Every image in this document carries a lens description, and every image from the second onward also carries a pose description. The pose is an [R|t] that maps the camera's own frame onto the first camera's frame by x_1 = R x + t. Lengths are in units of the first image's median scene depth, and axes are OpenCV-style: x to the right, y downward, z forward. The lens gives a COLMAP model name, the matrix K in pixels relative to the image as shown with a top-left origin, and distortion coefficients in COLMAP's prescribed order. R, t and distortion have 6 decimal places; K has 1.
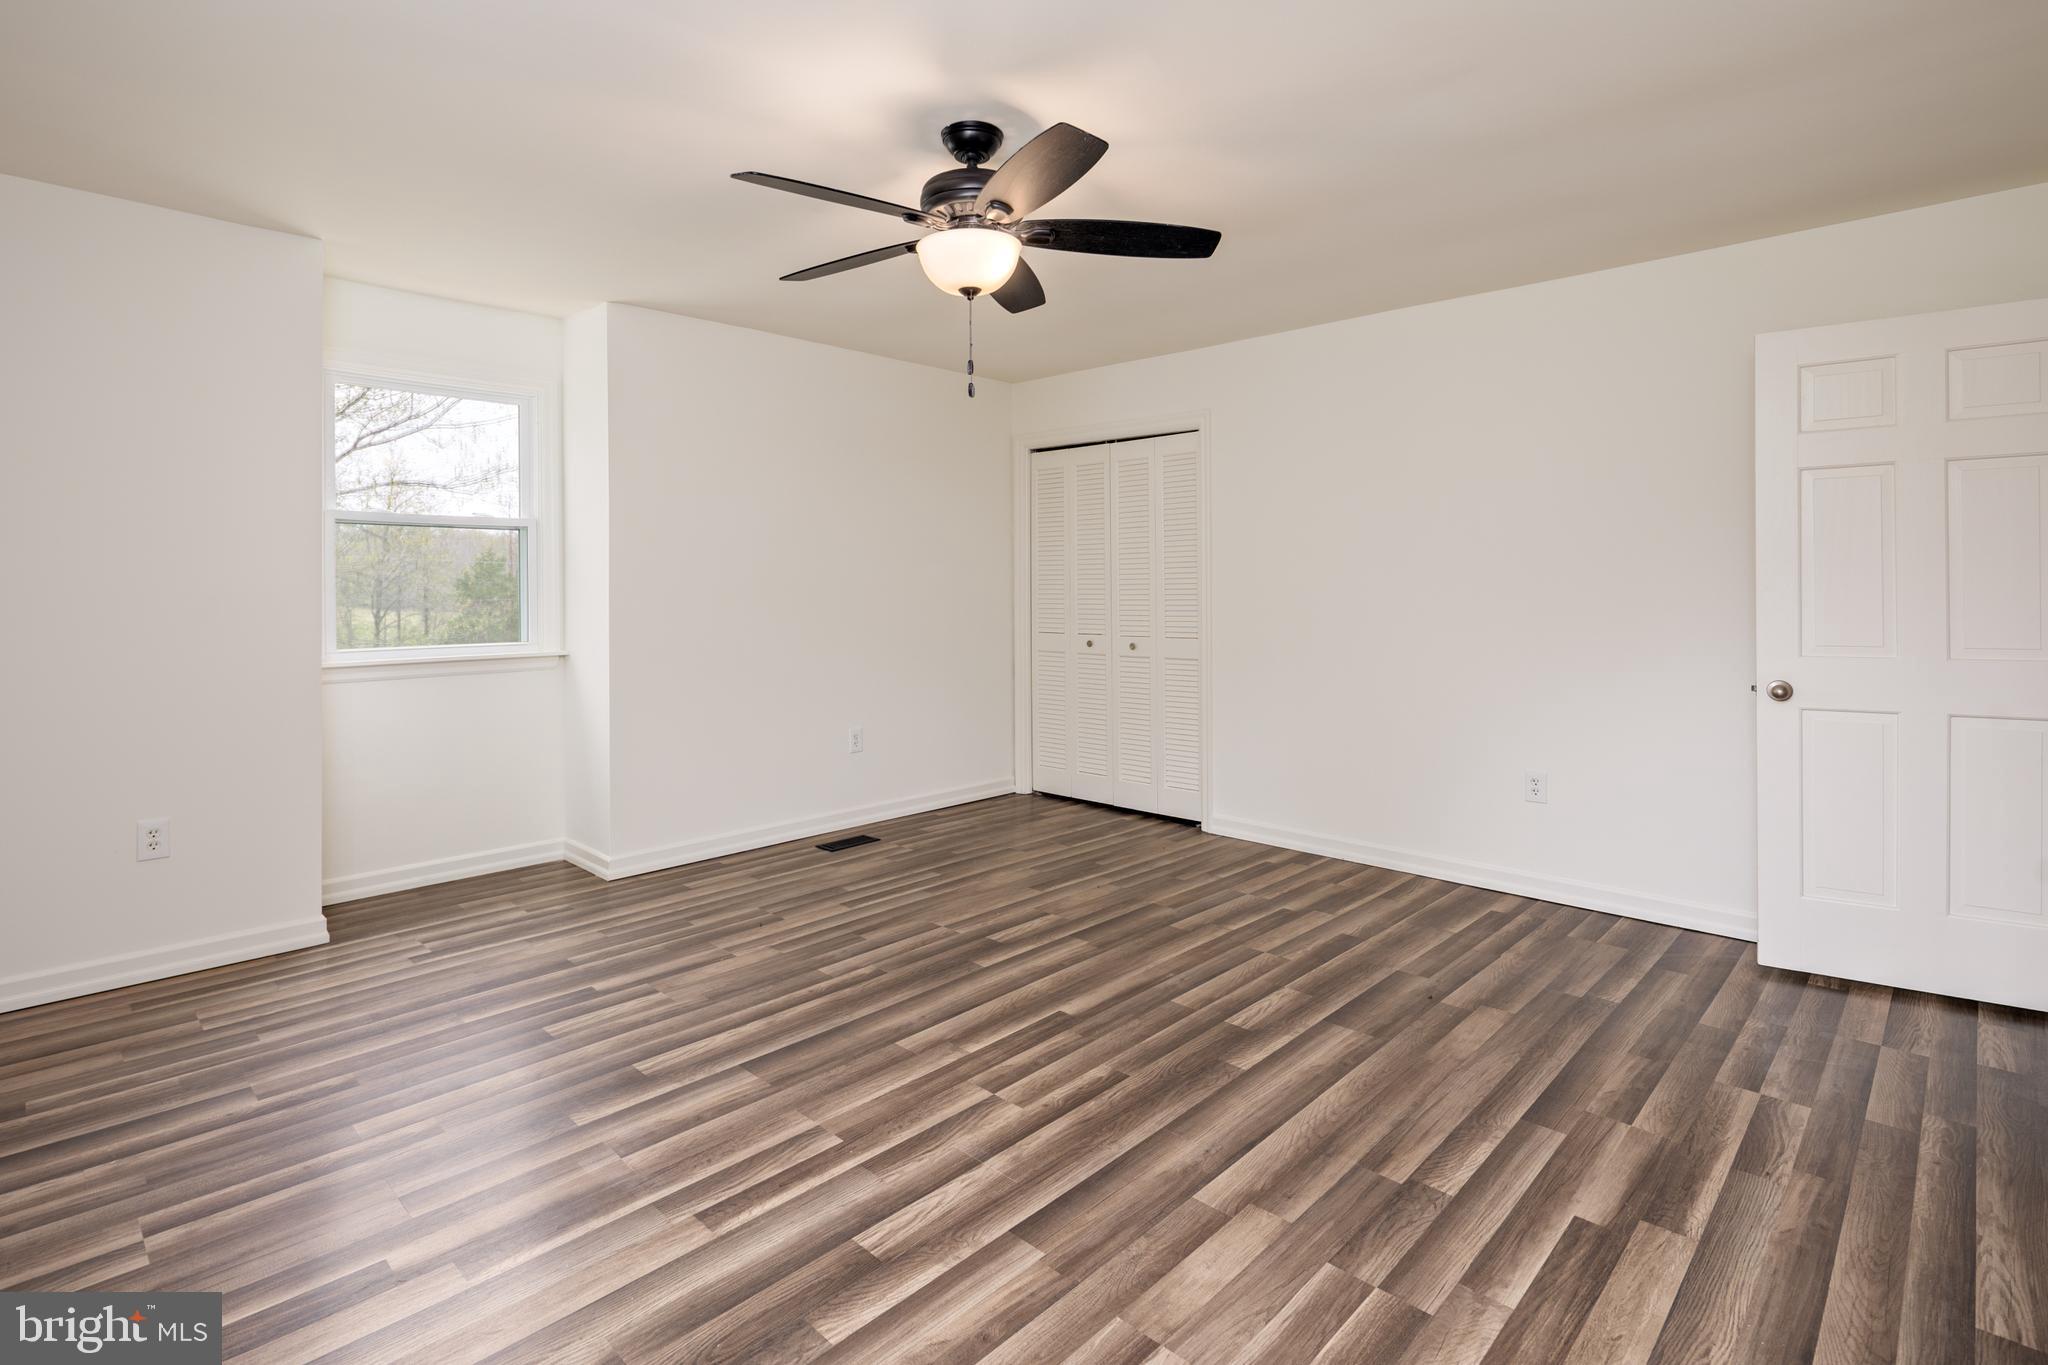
lens RADIAL K [[993.3, 0, 1013.1], [0, 993.3, 689.9], [0, 0, 1]] dist [0.002389, -0.003030]
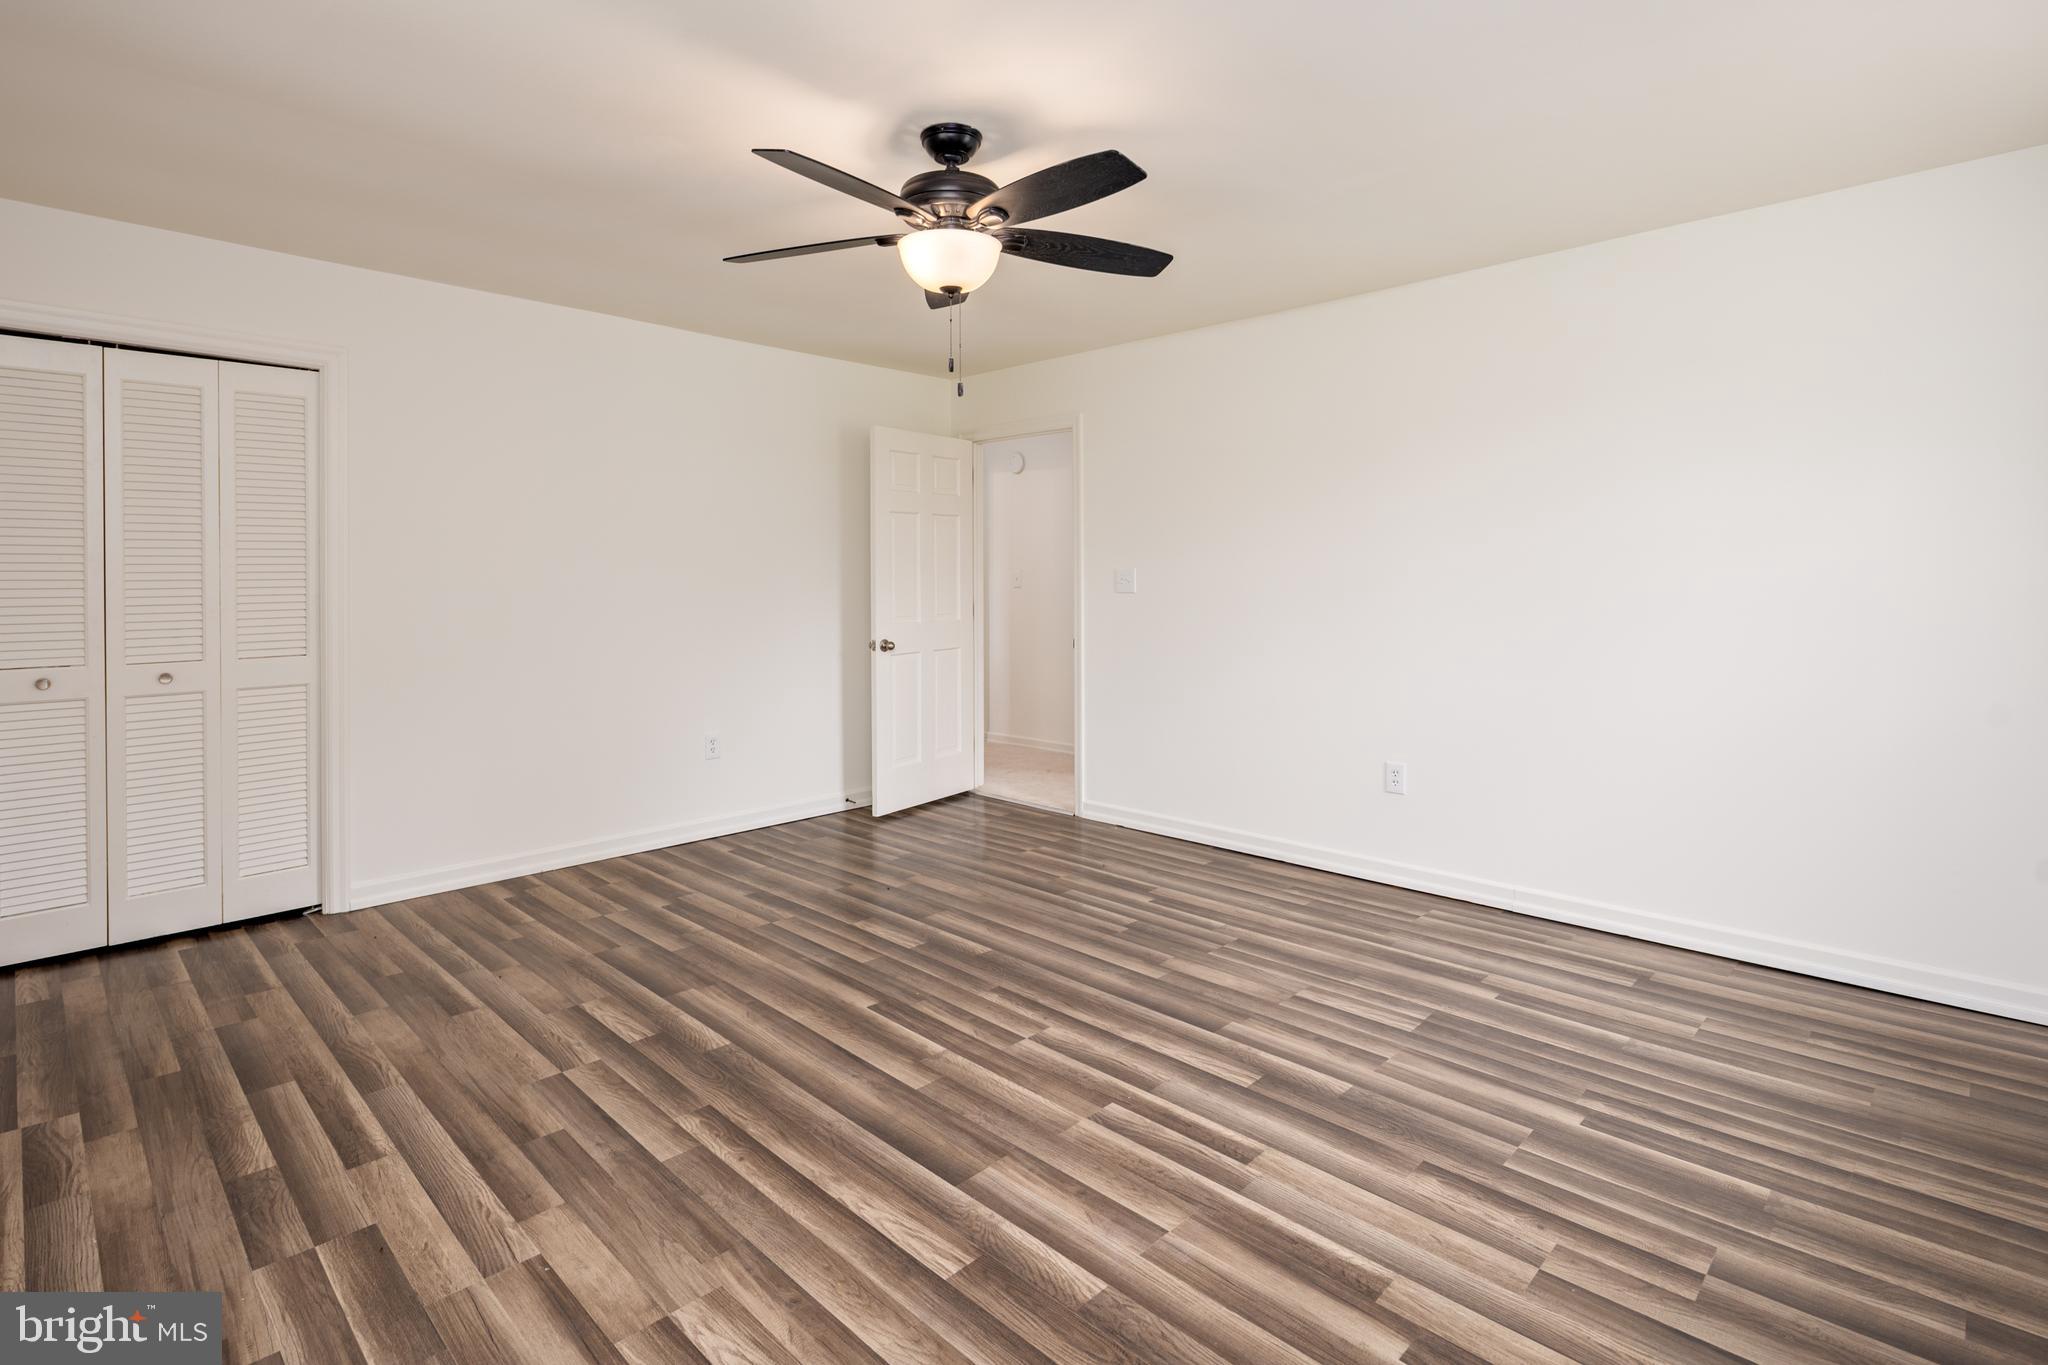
lens RADIAL K [[993.3, 0, 1024.8], [0, 993.3, 683.1], [0, 0, 1]] dist [0.002389, -0.003030]
pose [[0.001630, -0.101313, 0.994853, -1.123430], [0.107830, 0.989072, 0.100548, -0.100136], [-0.994168, 0.107111, 0.012537, 0.982580]]
